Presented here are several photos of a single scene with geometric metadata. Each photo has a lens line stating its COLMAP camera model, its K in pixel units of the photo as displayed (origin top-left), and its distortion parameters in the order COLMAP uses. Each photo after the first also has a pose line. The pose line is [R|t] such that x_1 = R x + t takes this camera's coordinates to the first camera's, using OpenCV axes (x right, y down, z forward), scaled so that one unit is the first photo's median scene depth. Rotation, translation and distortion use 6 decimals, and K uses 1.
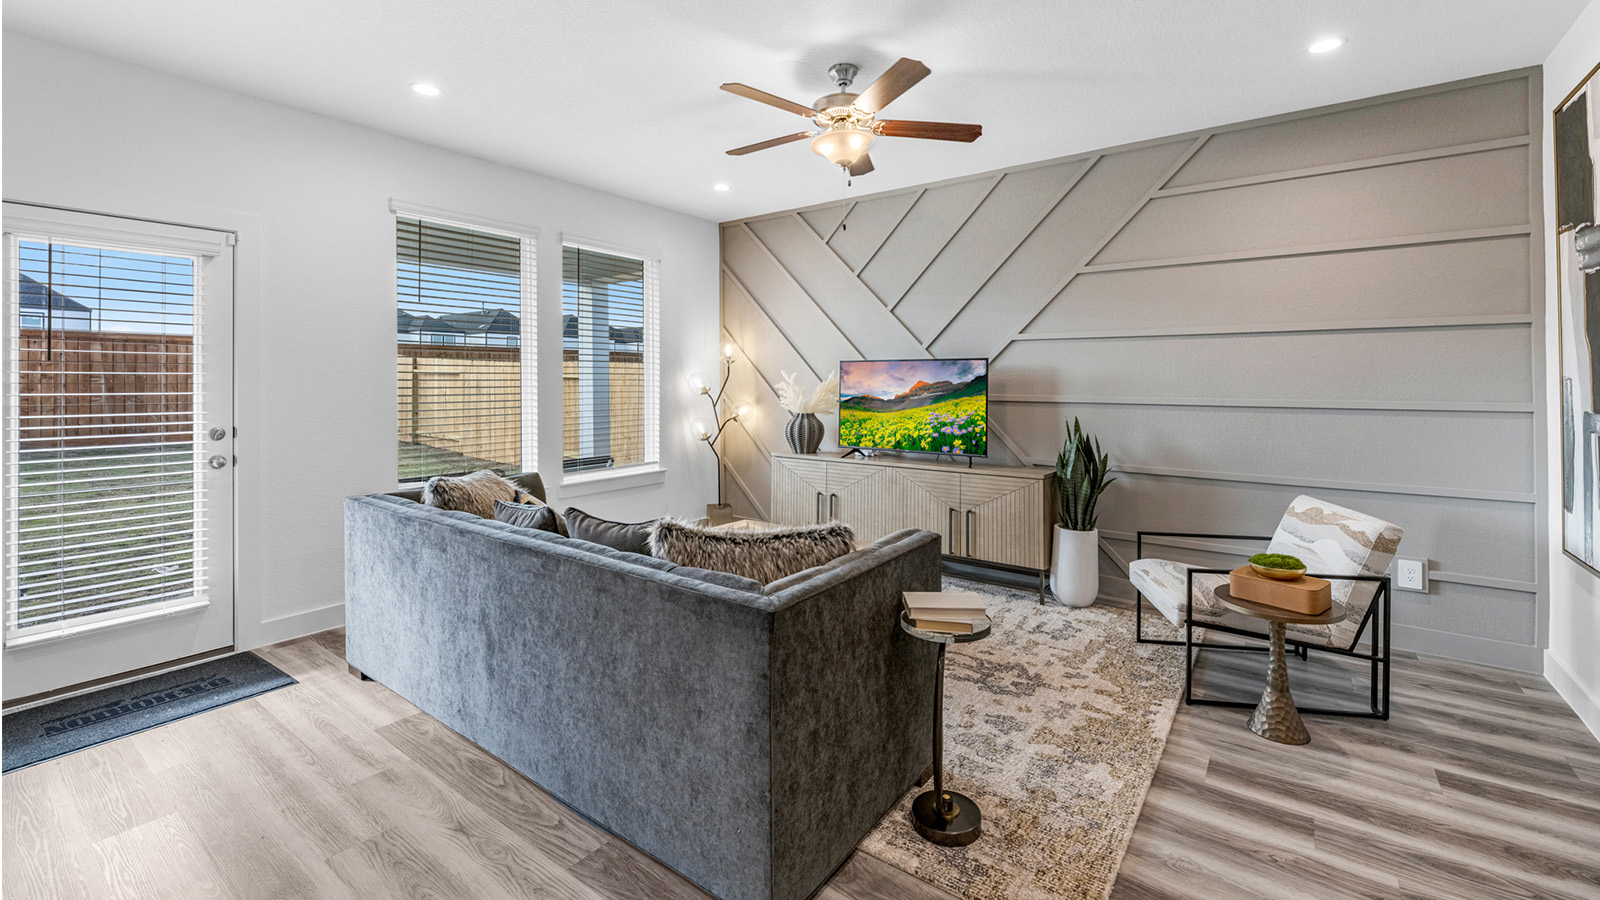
lens RADIAL K [[667.5, 0, 818.5], [0, 667.5, 381.9], [0, 0, 1]] dist [0.008889, -0.003406]
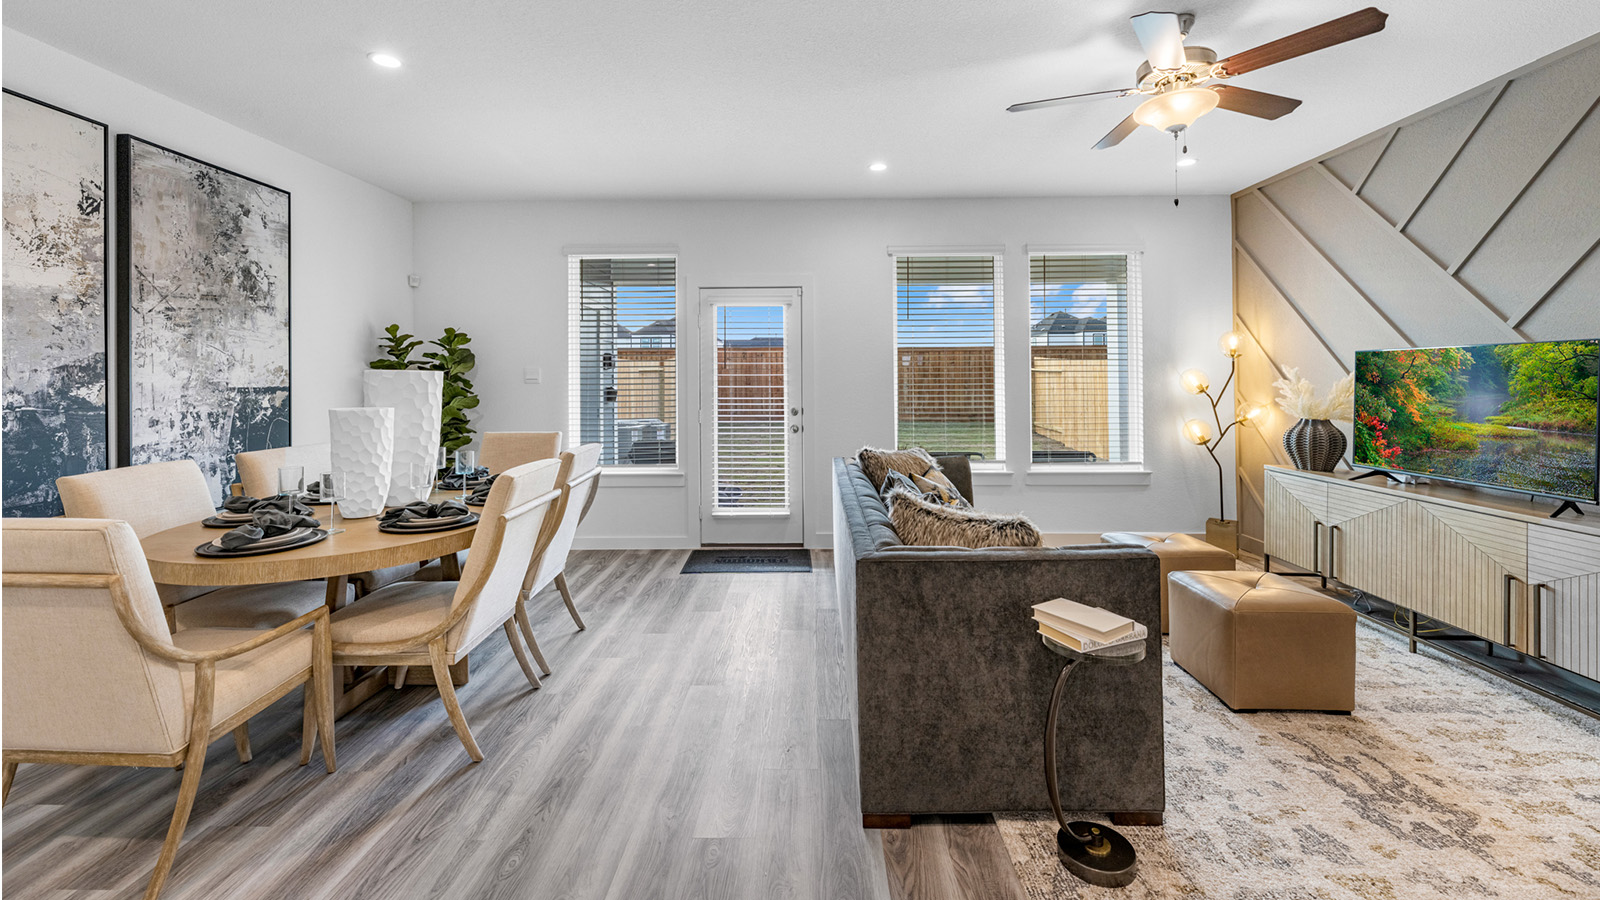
lens RADIAL K [[667.5, 0, 803.1], [0, 667.5, 383.5], [0, 0, 1]] dist [0.008889, -0.003406]
pose [[0.566386, 0.003767, -0.824131, 0.457628], [0.001553, 0.999983, 0.005638, -0.000380], [0.824139, -0.004474, 0.566371, 0.095348]]
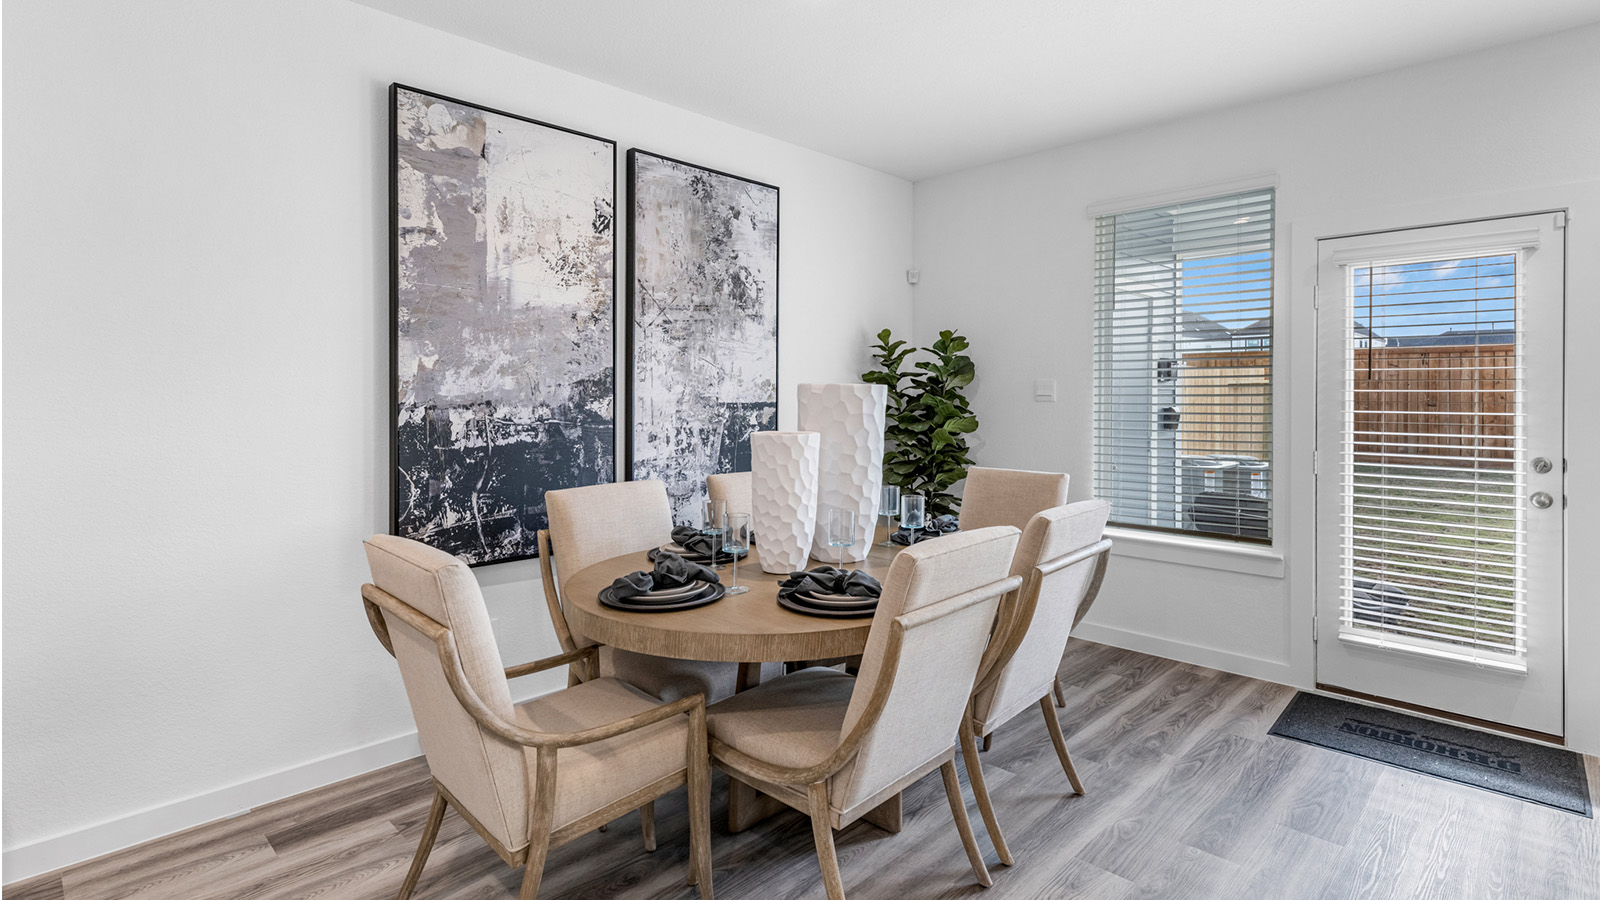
lens RADIAL K [[792.3, 0, 799.4], [0, 792.3, 399.3], [0, 0, 1]] dist [0.011980, -0.001220]
pose [[-0.151226, 0.005116, -0.988486, 0.189779], [-0.005813, 0.999965, 0.006065, -0.002779], [0.988482, 0.006663, -0.151191, 0.261478]]
